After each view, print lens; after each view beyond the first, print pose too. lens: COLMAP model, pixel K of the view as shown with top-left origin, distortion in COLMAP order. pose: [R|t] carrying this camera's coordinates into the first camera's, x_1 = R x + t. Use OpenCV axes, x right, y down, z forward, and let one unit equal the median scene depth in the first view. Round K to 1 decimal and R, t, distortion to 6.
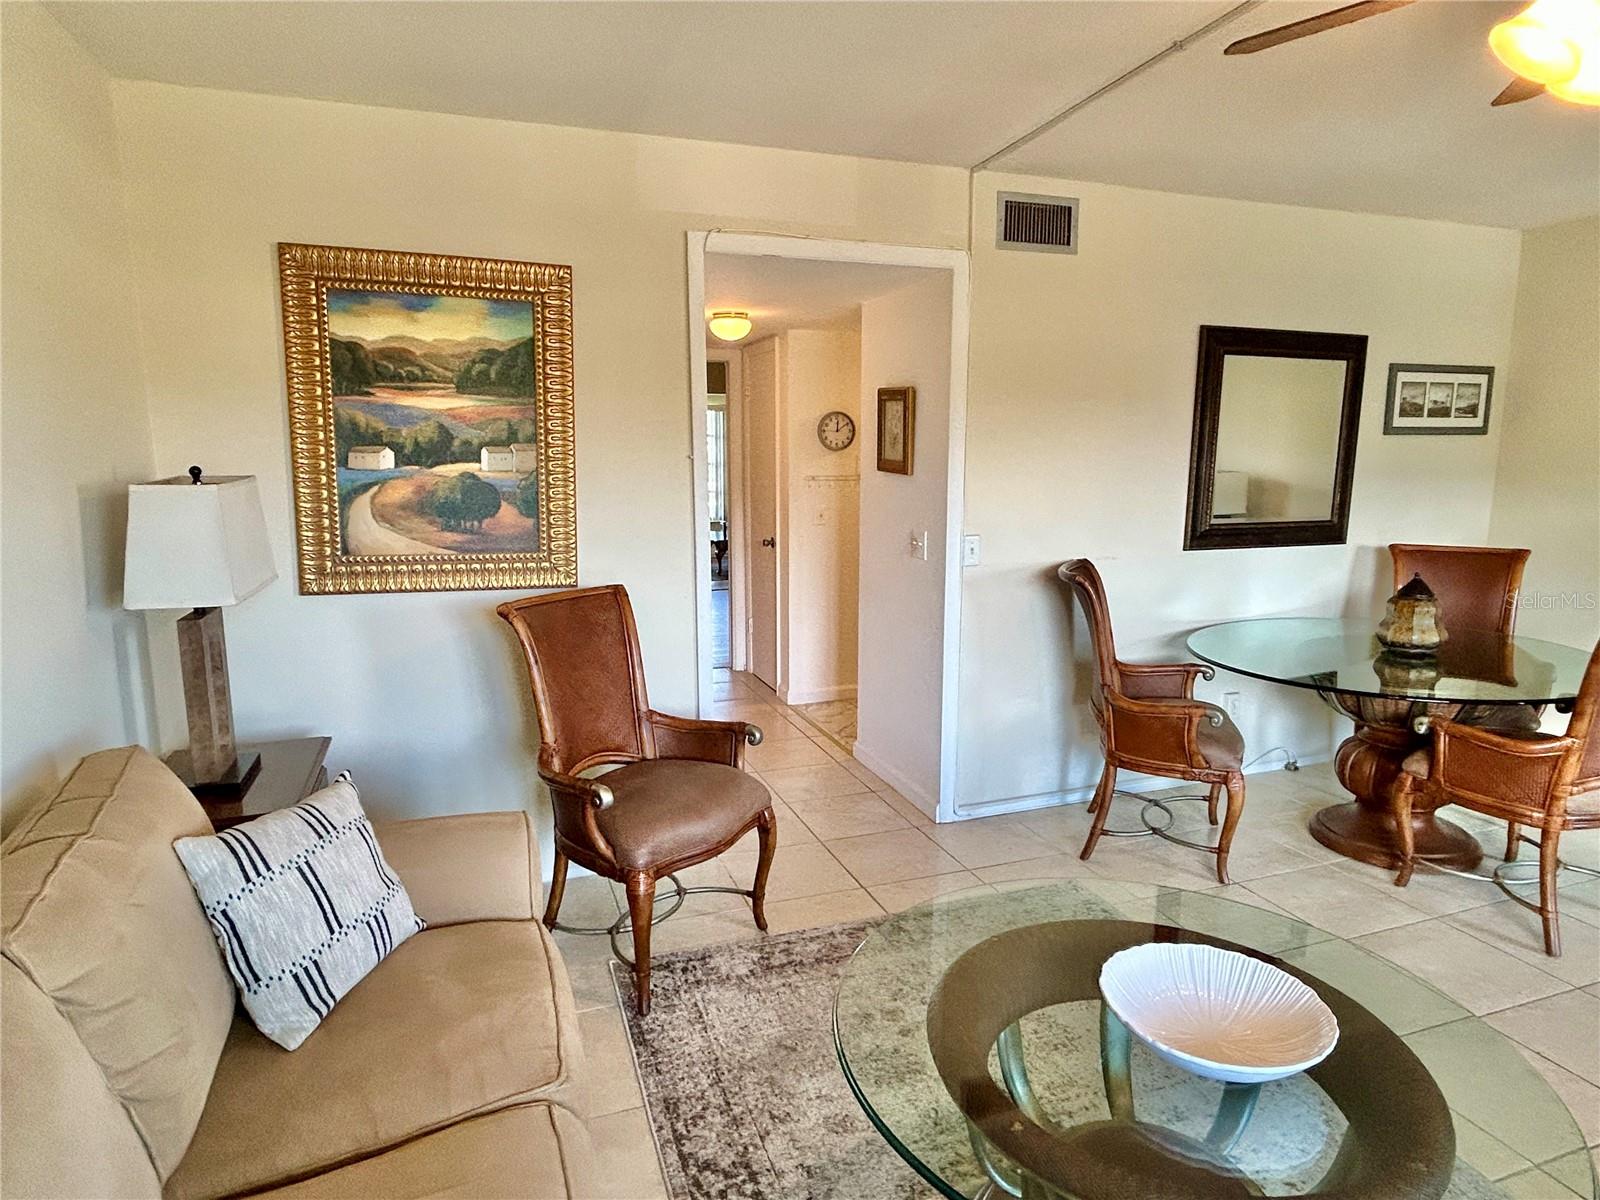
lens RADIAL K [[935.7, 0, 786.6], [0, 935.7, 596.6], [0, 0, 1]] dist [-0.002054, 0.000468]
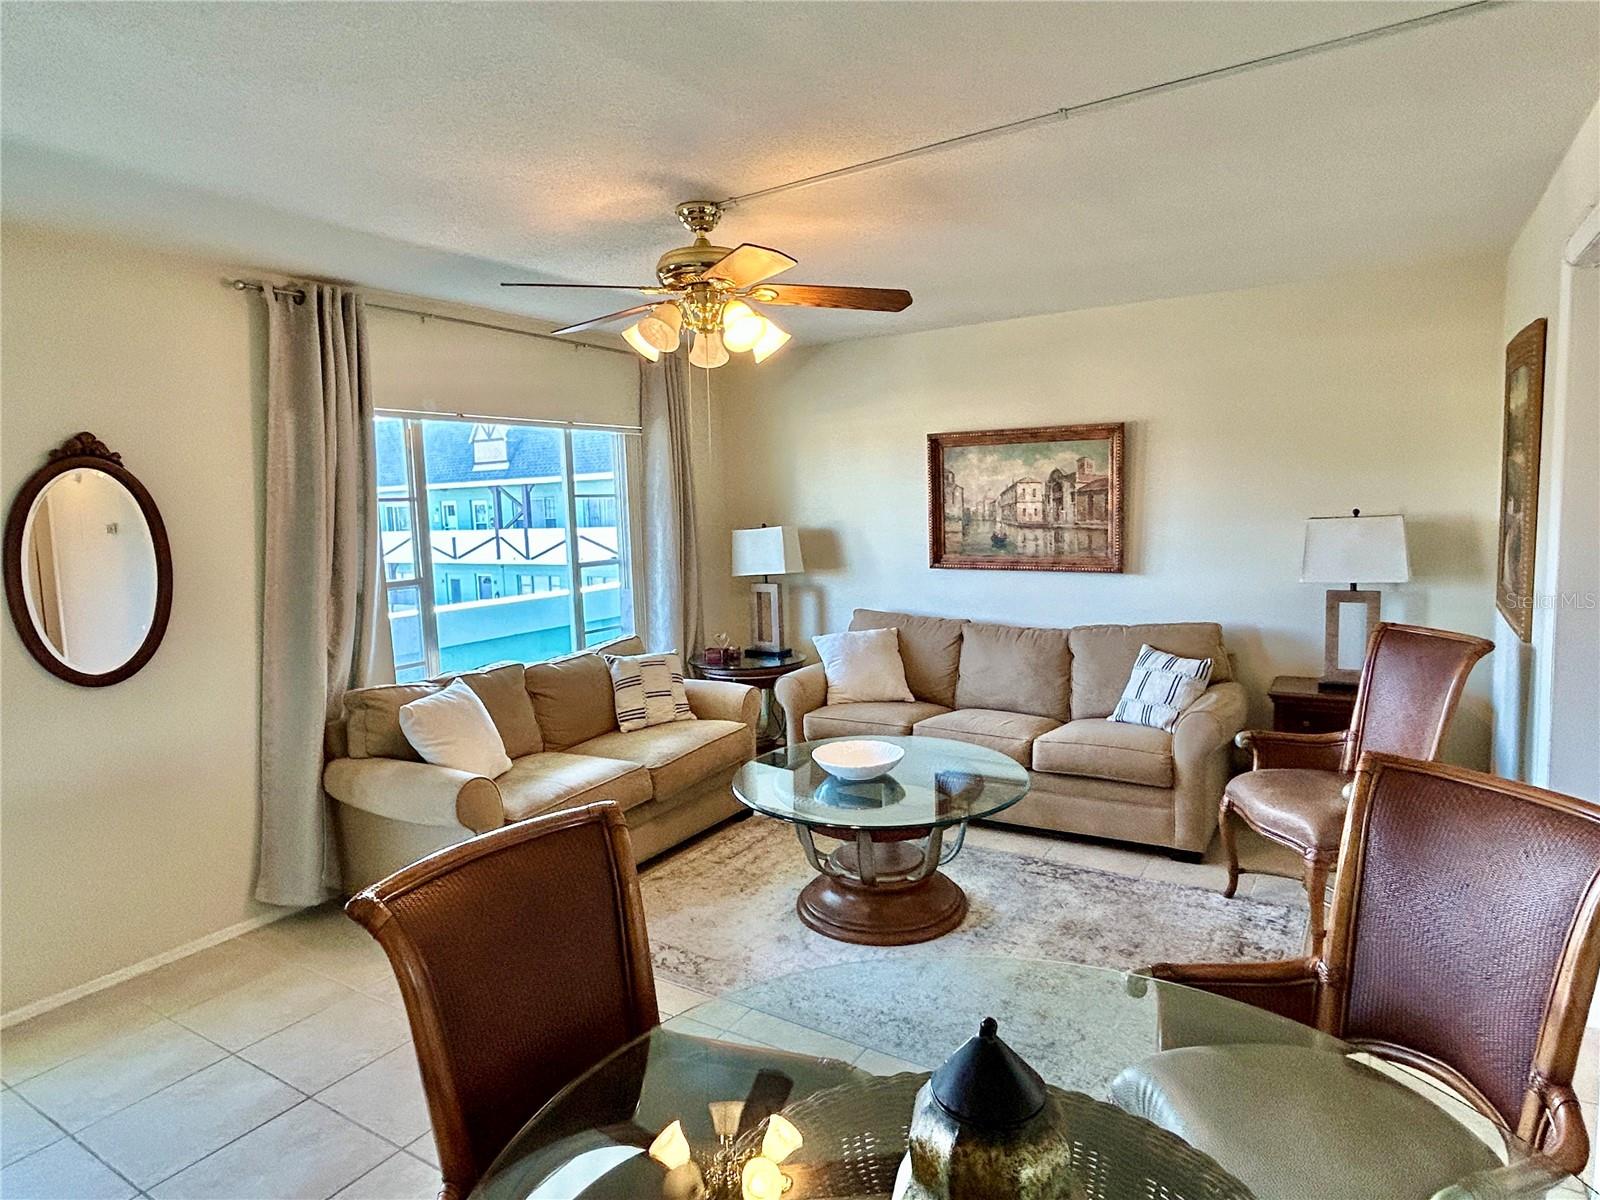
lens RADIAL K [[935.7, 0, 791.8], [0, 935.7, 603.0], [0, 0, 1]] dist [-0.002054, 0.000468]
pose [[-0.791571, 0.099404, -0.602937, 0.870784], [-0.058040, 0.969990, 0.236116, -0.214512], [0.608314, 0.221897, -0.762047, 1.159615]]
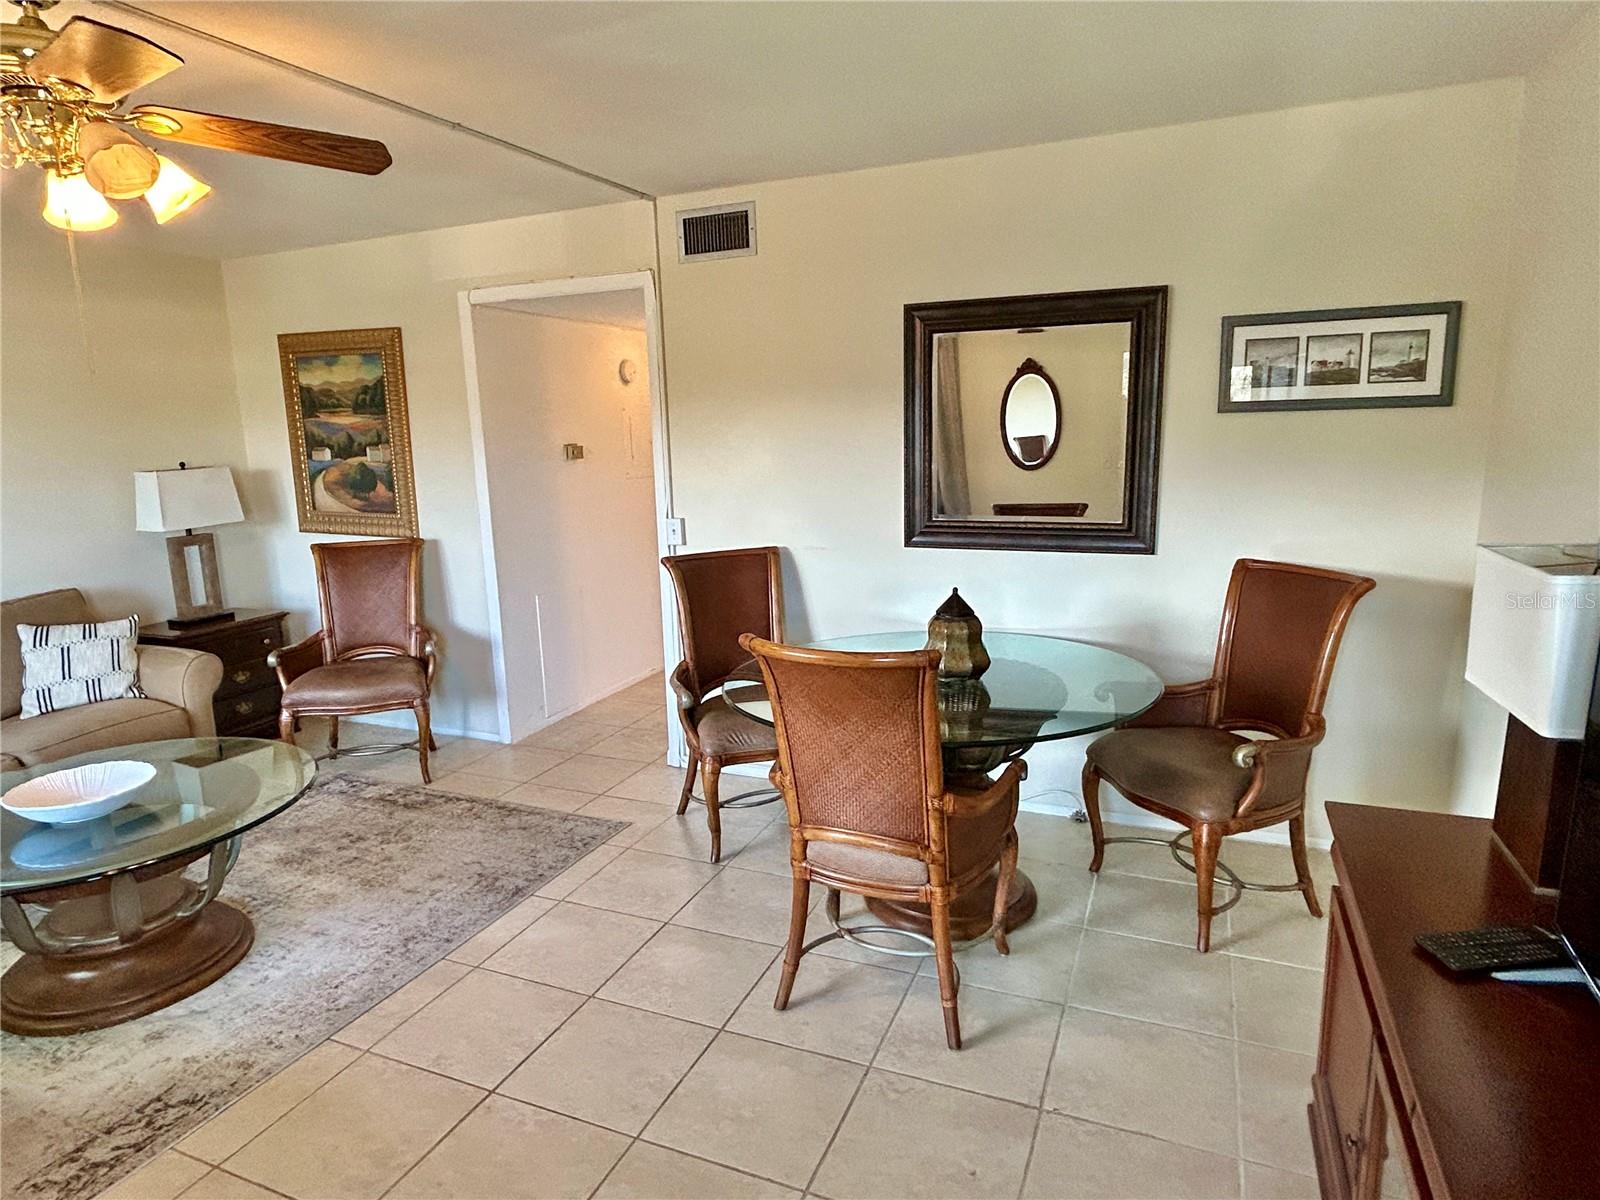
lens RADIAL K [[935.7, 0, 793.6], [0, 935.7, 594.4], [0, 0, 1]] dist [-0.002054, 0.000468]
pose [[0.735653, 0.102500, -0.669559, 1.130110], [-0.081067, 0.994703, 0.063205, -0.059605], [0.672490, 0.007782, 0.740065, 0.267257]]
